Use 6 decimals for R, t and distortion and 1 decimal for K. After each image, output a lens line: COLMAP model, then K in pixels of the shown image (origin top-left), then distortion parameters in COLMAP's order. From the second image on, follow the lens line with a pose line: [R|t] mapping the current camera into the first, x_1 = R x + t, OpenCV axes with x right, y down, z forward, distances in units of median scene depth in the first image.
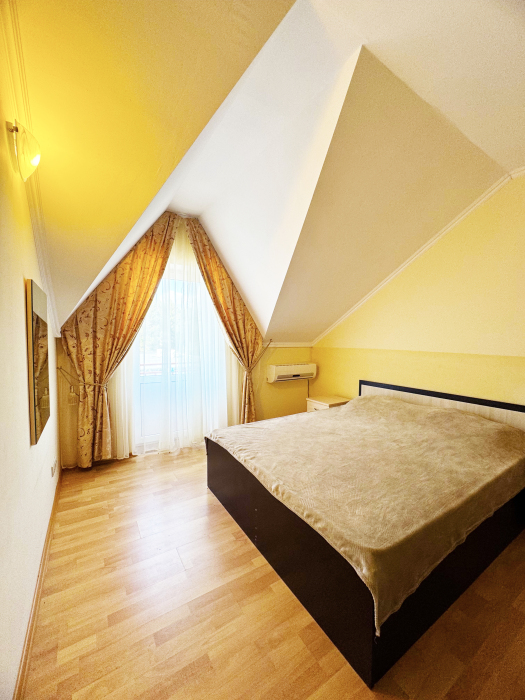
lens RADIAL K [[278.9, 0, 262.5], [0, 278.9, 350.0], [0, 0, 1]] dist [0.000061, 0.000076]
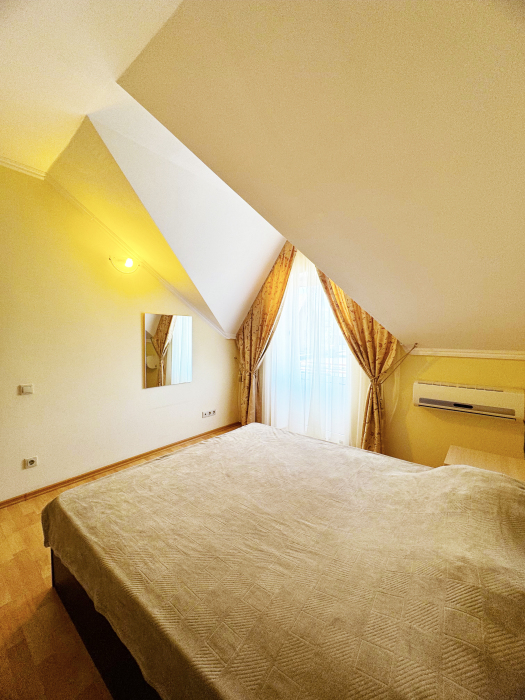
lens RADIAL K [[278.9, 0, 262.5], [0, 278.9, 350.0], [0, 0, 1]] dist [0.000061, 0.000076]
pose [[0.326528, 0.051578, -0.943779, 0.770908], [-0.037810, 0.998424, 0.041482, -0.050767], [0.944431, 0.022140, 0.327963, 0.572016]]
